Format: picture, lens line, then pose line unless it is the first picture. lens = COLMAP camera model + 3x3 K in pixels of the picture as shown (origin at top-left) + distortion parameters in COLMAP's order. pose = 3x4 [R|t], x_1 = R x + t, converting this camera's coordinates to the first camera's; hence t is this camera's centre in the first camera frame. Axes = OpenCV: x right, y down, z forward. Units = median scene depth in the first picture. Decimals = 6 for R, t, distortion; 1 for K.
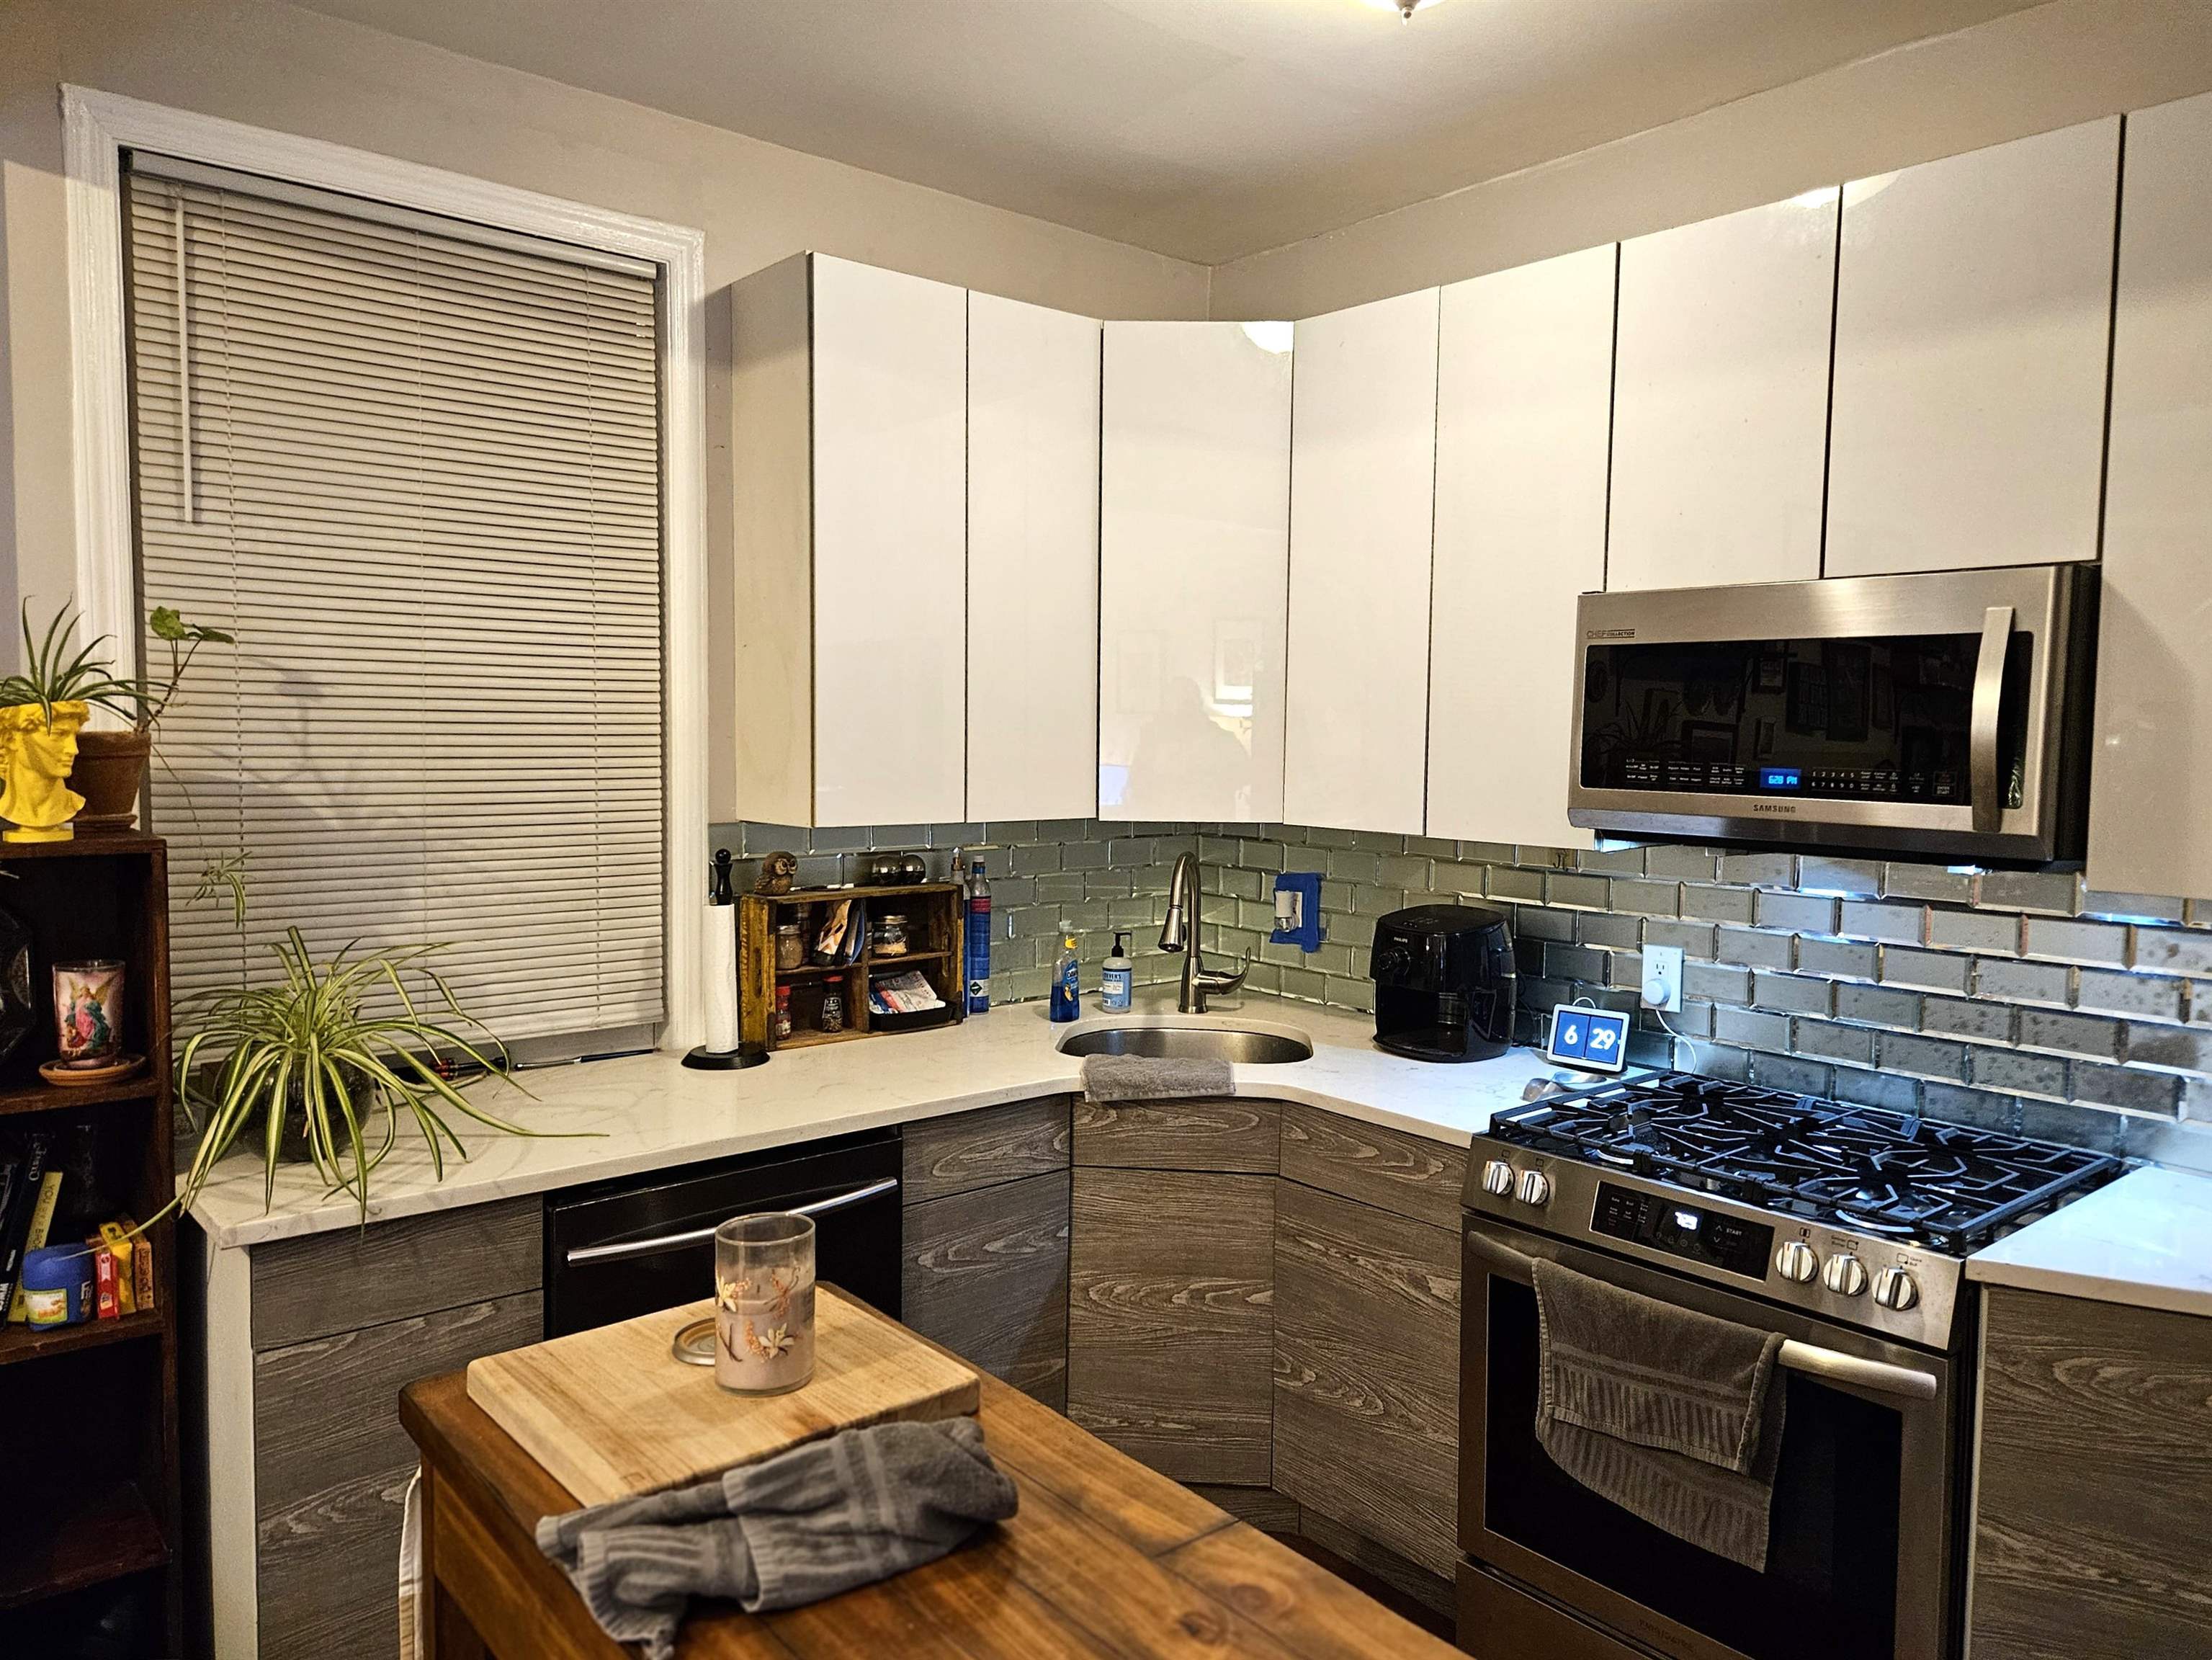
lens RADIAL K [[1568.5, 0, 1137.7], [0, 1568.5, 834.5], [0, 0, 1]] dist [0.076359, -0.055710]
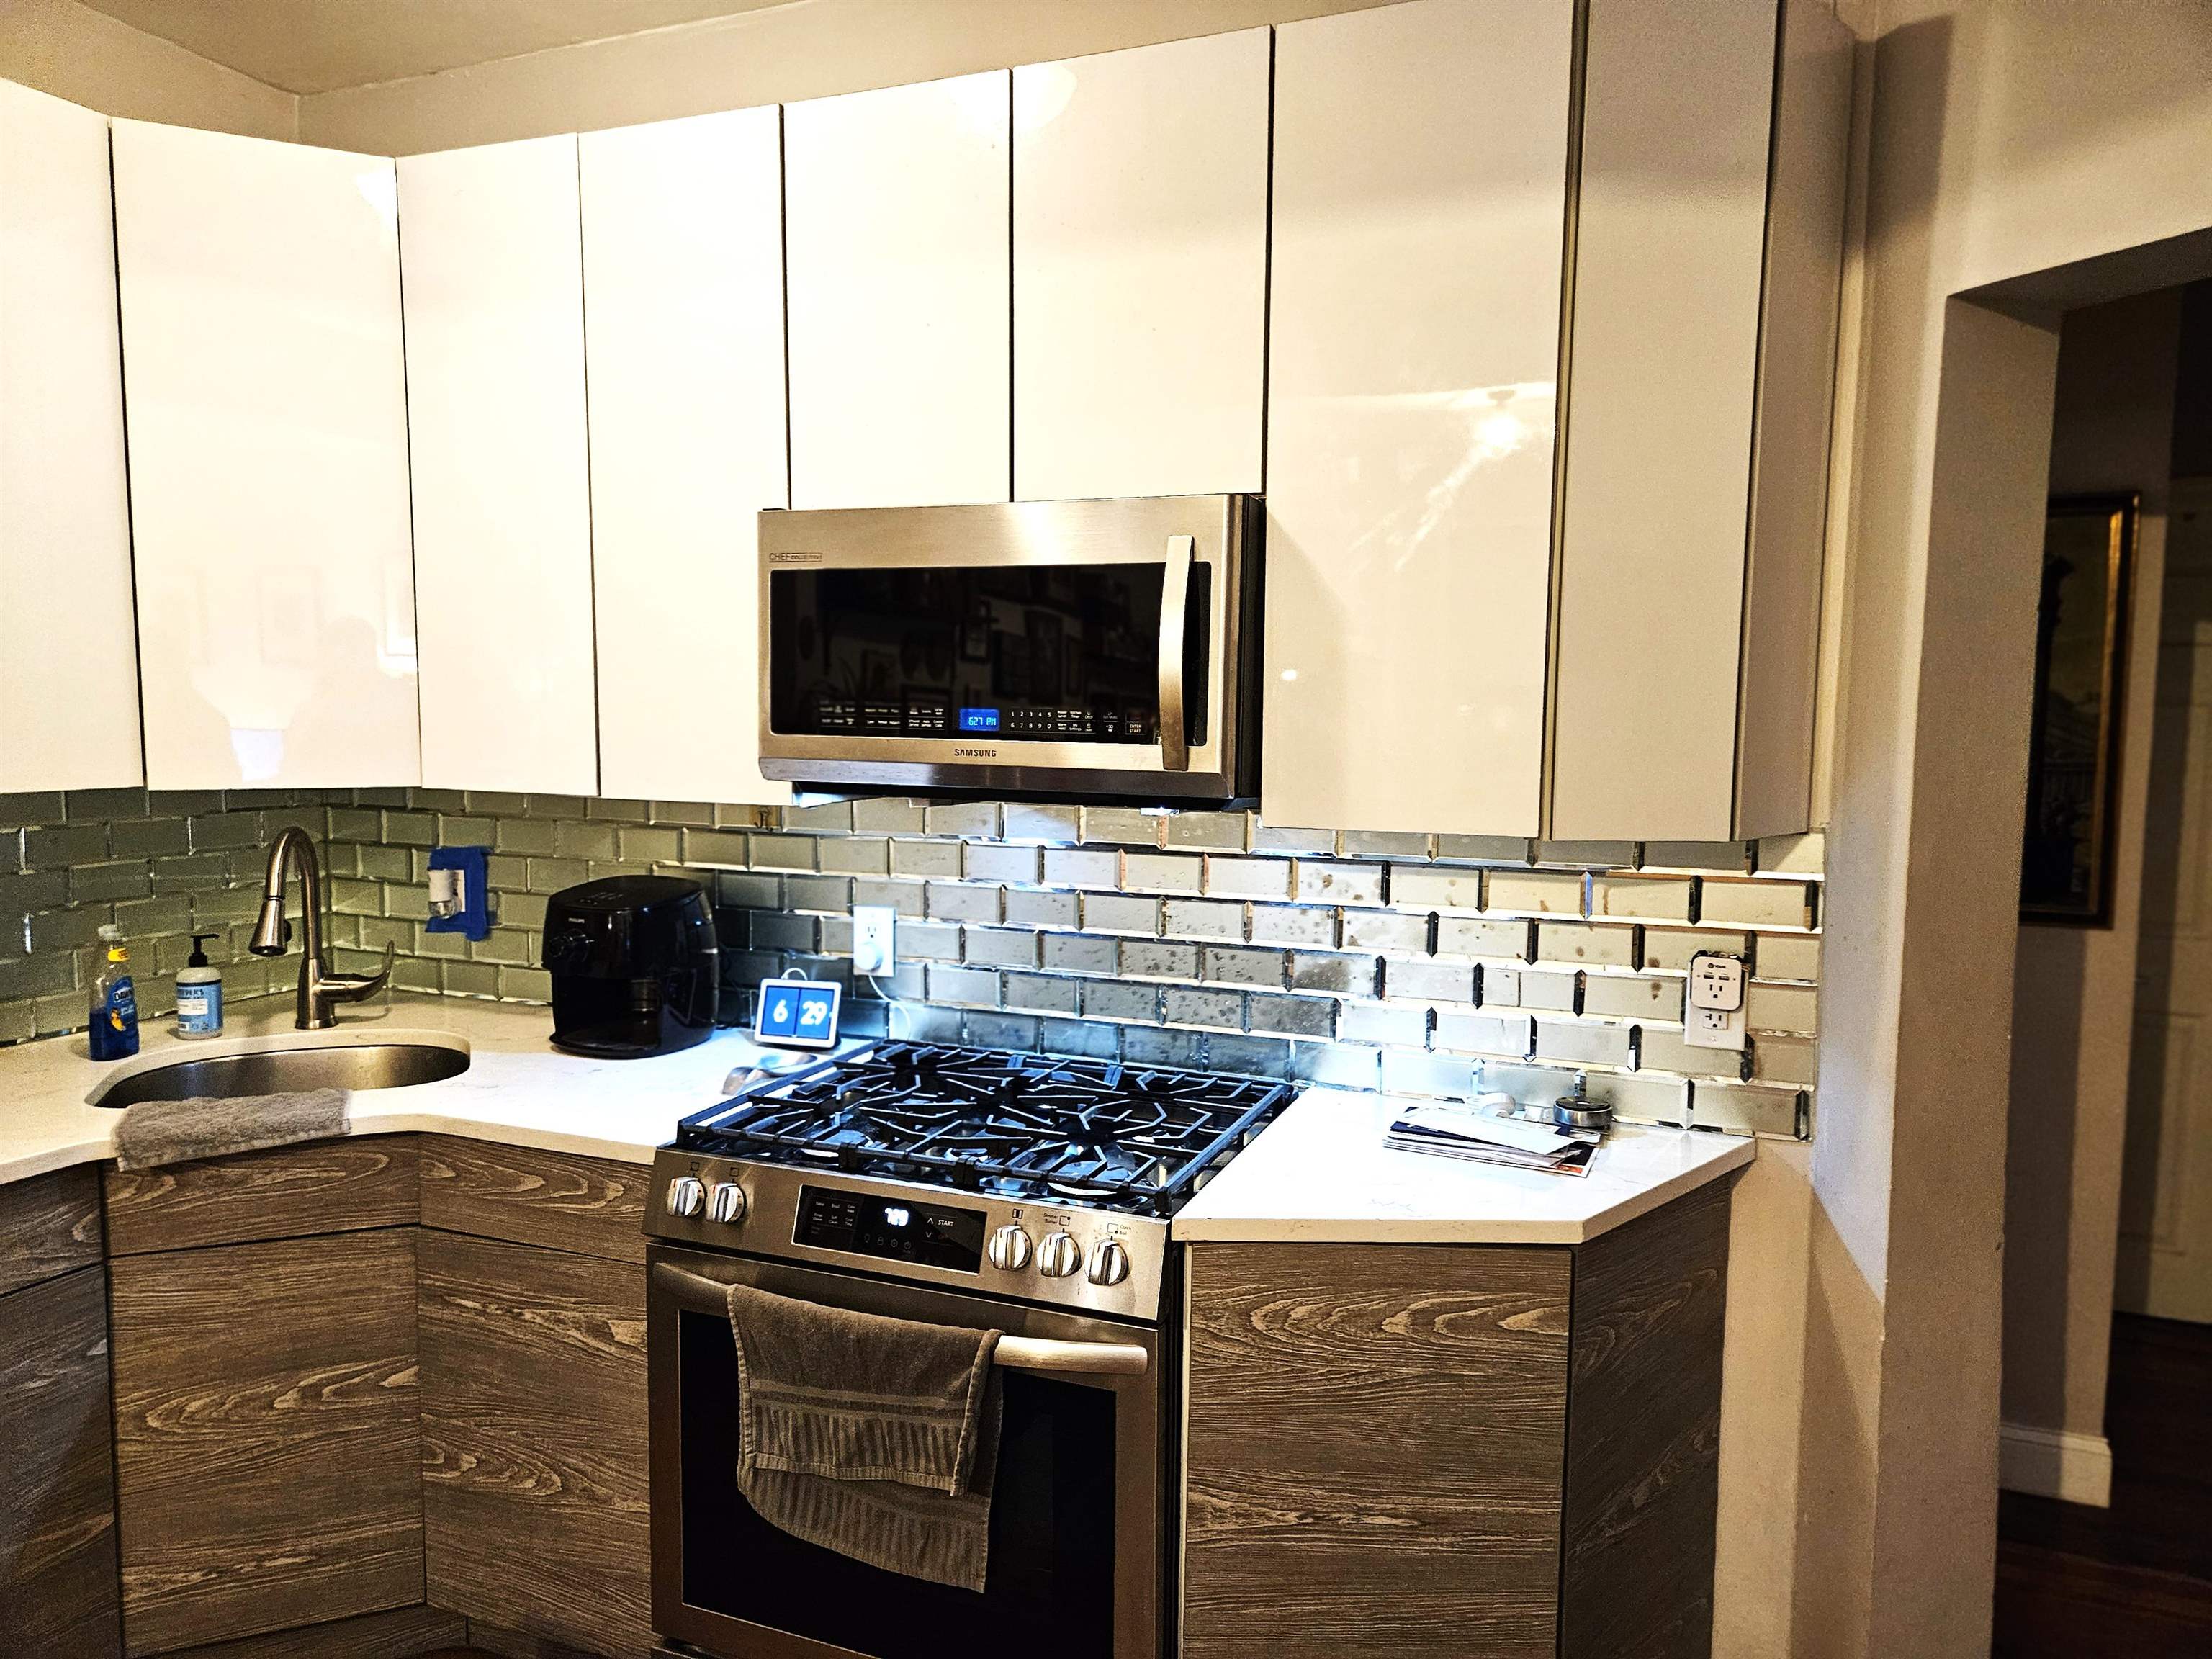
lens RADIAL K [[1489.8, 0, 1135.3], [0, 1489.8, 835.2], [0, 0, 1]] dist [0.075757, -0.054464]
pose [[0.887258, -0.042661, 0.459297, 0.067842], [0.032325, 0.999017, 0.030346, 0.006698], [-0.460140, -0.012078, 0.887764, 0.151317]]
